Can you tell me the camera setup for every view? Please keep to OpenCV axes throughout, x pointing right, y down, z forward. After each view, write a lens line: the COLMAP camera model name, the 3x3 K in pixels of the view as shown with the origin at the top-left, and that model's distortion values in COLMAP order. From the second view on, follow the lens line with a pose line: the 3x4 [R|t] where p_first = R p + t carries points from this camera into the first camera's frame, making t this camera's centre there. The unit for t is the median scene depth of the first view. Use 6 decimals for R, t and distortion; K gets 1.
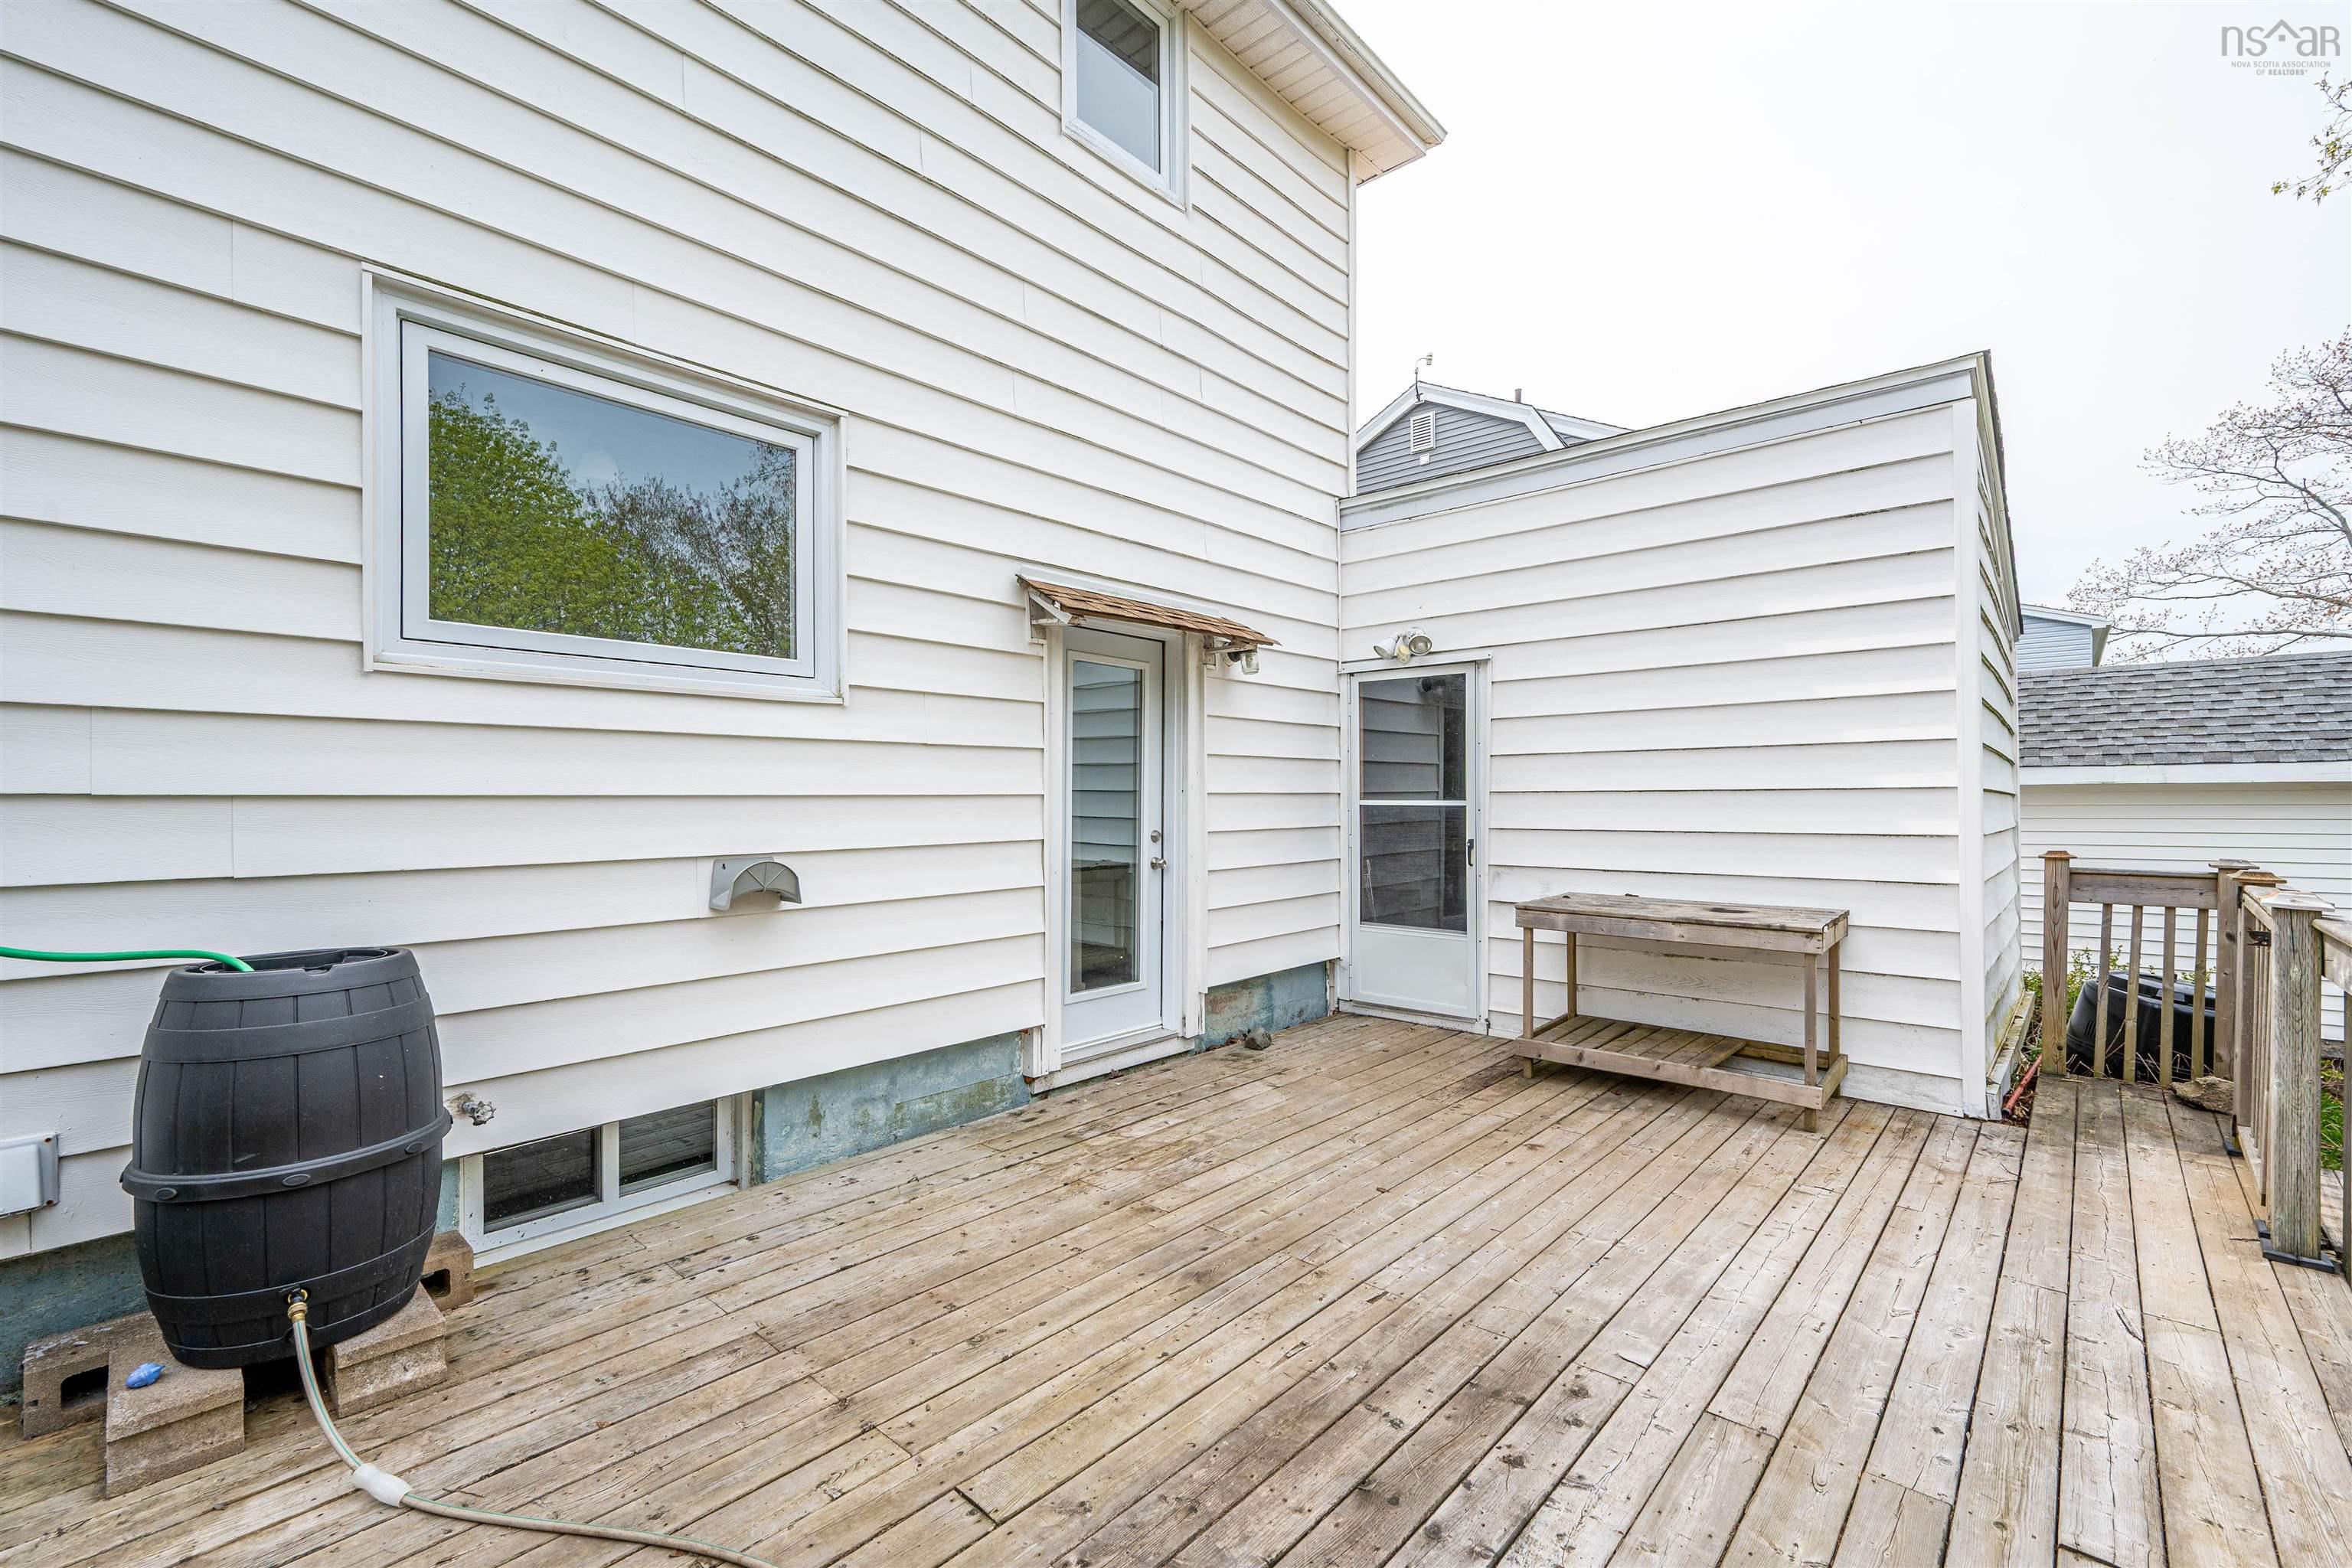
lens RADIAL K [[983.9, 0, 1184.5], [0, 983.9, 797.4], [0, 0, 1]] dist [-0.001752, -0.000012]
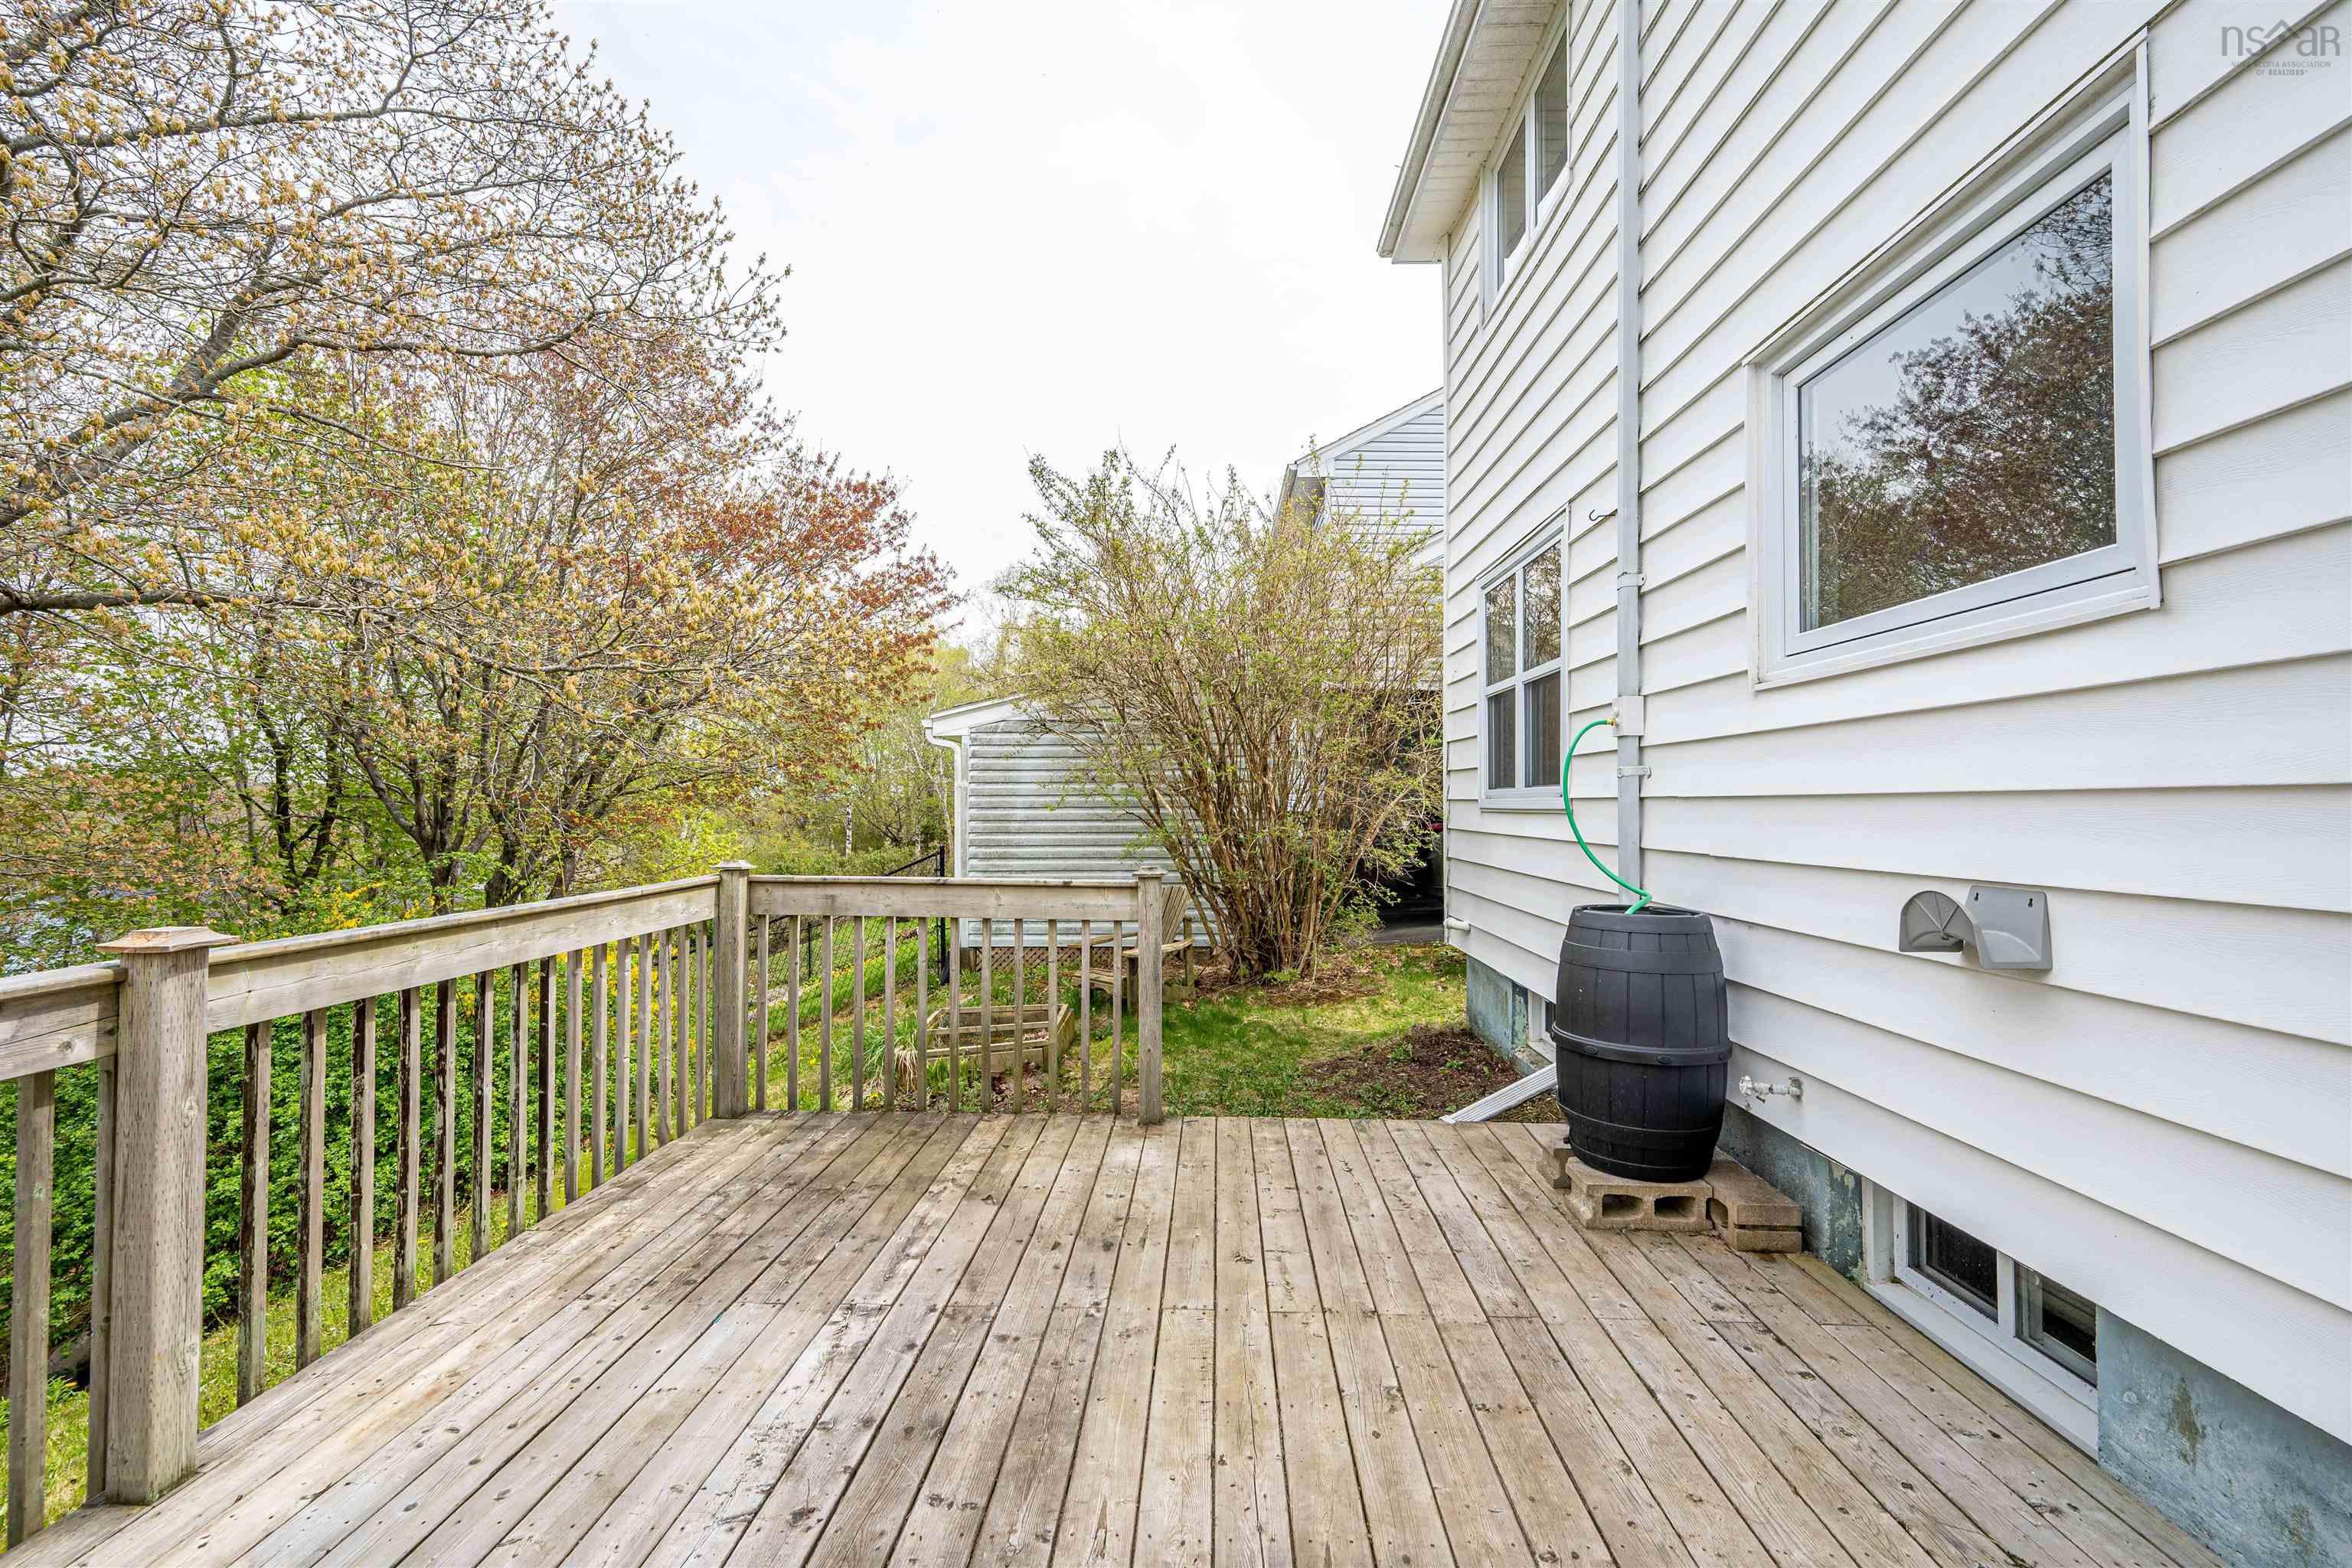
lens RADIAL K [[1002.7, 0, 1184.2], [0, 1002.7, 789.7], [0, 0, 1]] dist [-0.001835, 0.000135]
pose [[-0.760671, -0.008097, -0.649088, 0.336669], [0.001743, 0.999893, -0.014516, -0.000545], [0.649136, -0.012173, -0.760575, 0.969851]]
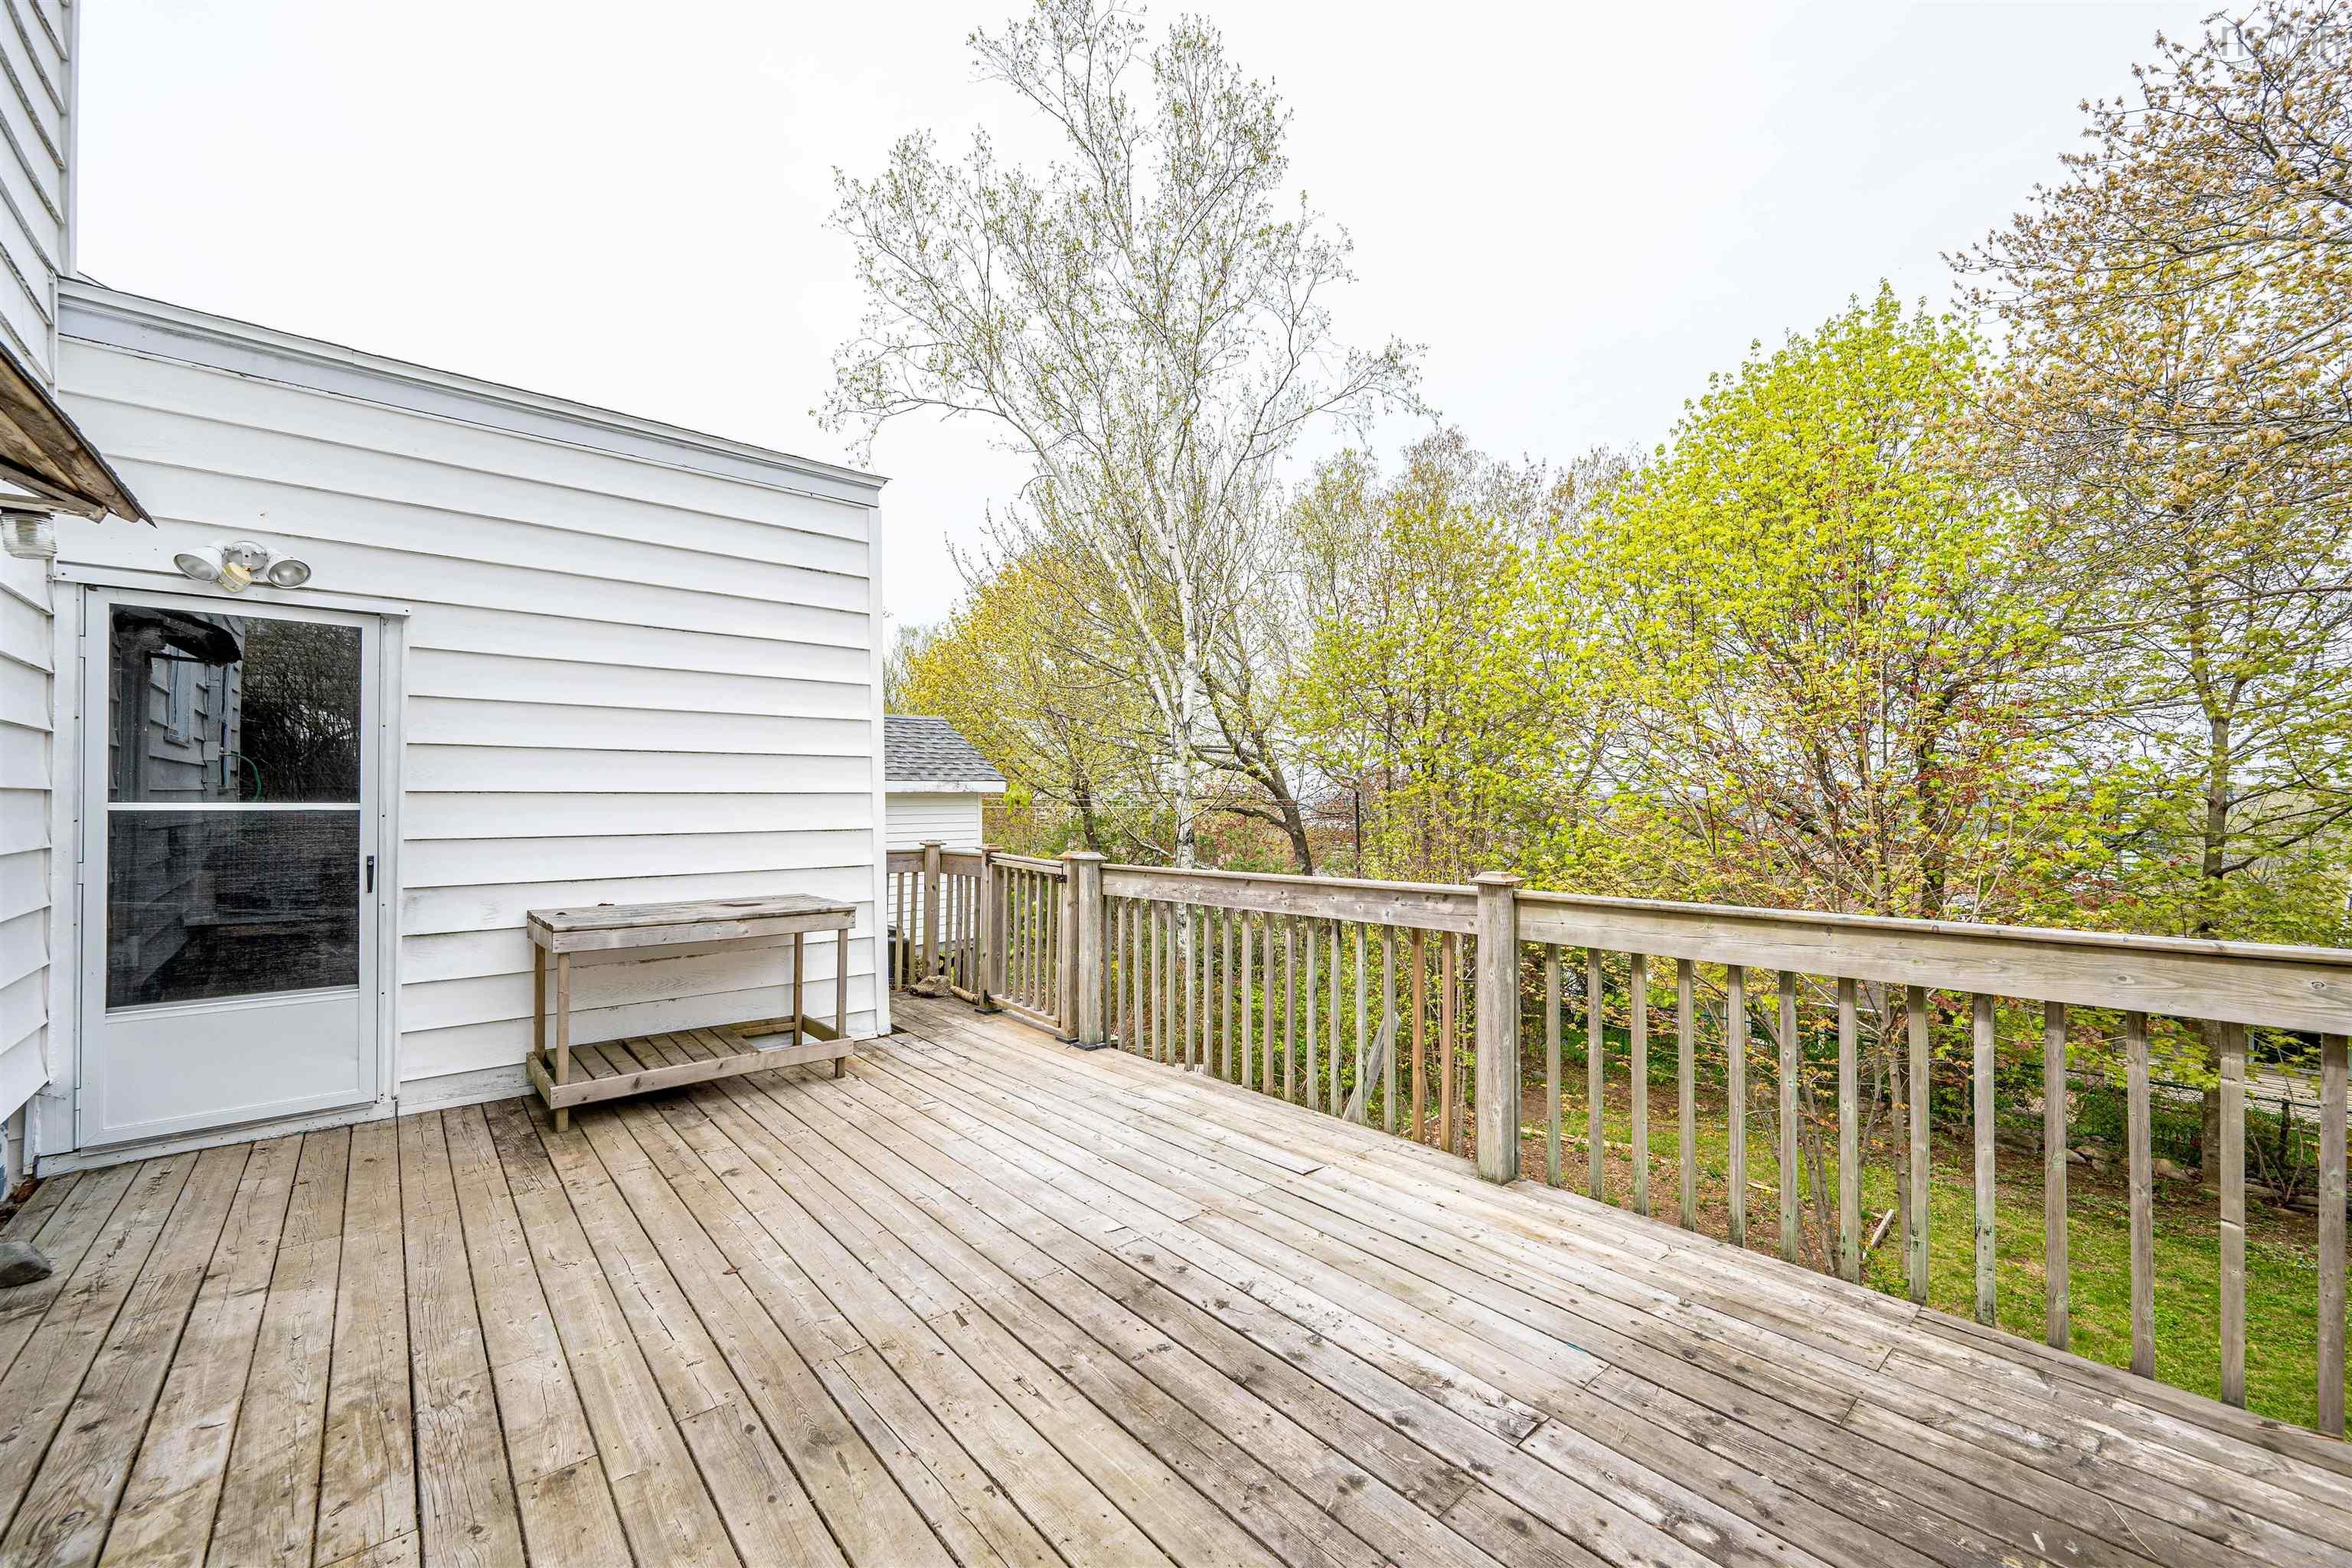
lens RADIAL K [[933.2, 0, 1175.9], [0, 933.2, 792.3], [0, 0, 1]] dist [-0.000270, -0.000265]
pose [[0.127089, 0.013218, 0.991803, -0.449535], [-0.001038, 0.999912, -0.013193, 0.005204], [-0.991891, 0.000647, 0.127092, 0.444193]]
